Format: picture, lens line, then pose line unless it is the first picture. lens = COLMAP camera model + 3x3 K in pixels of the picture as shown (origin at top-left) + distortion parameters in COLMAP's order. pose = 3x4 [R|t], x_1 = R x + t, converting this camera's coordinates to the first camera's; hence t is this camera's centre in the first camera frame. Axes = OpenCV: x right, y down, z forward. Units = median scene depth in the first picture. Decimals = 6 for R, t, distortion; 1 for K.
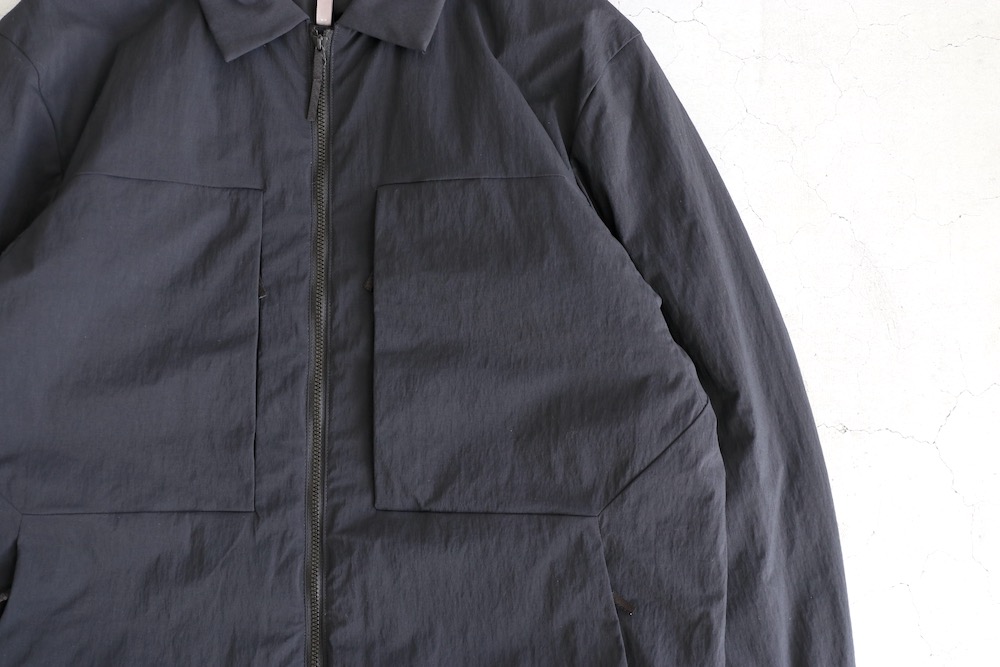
lens RADIAL K [[1103.5, 0, 500.0], [0, 1103.5, 333.5], [0, 0, 1]] dist [-0.154456, 0.151964]
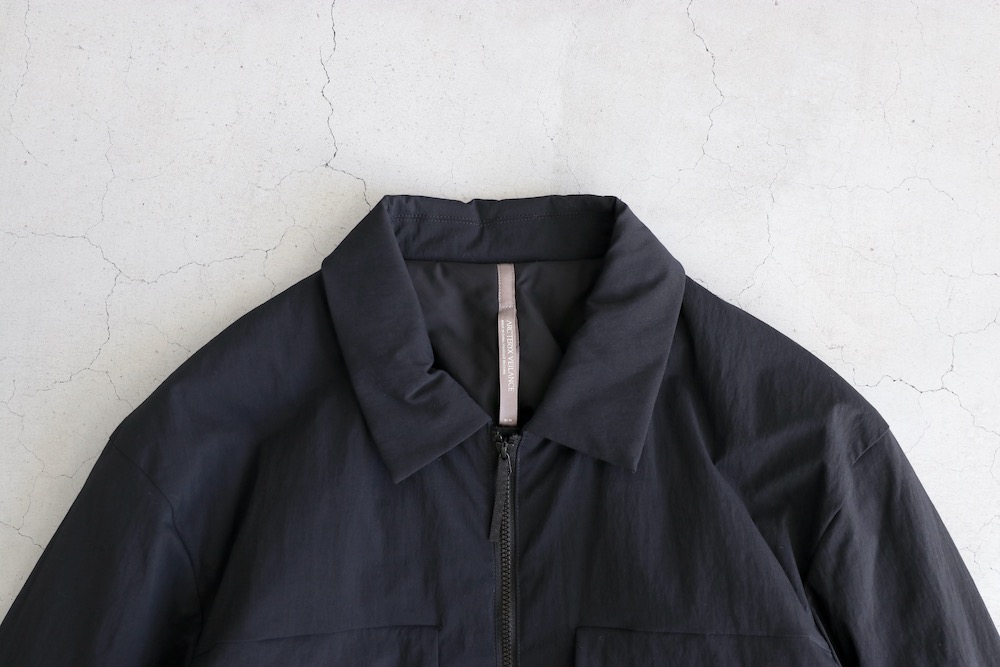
lens RADIAL K [[1103.5, 0, 500.0], [0, 1103.5, 333.5], [0, 0, 1]] dist [-0.154456, 0.151964]
pose [[0.997934, -0.002139, -0.064205, -0.117697], [0.001137, 0.999877, -0.015639, -0.350427], [0.064231, 0.015533, 0.997814, 0.167388]]
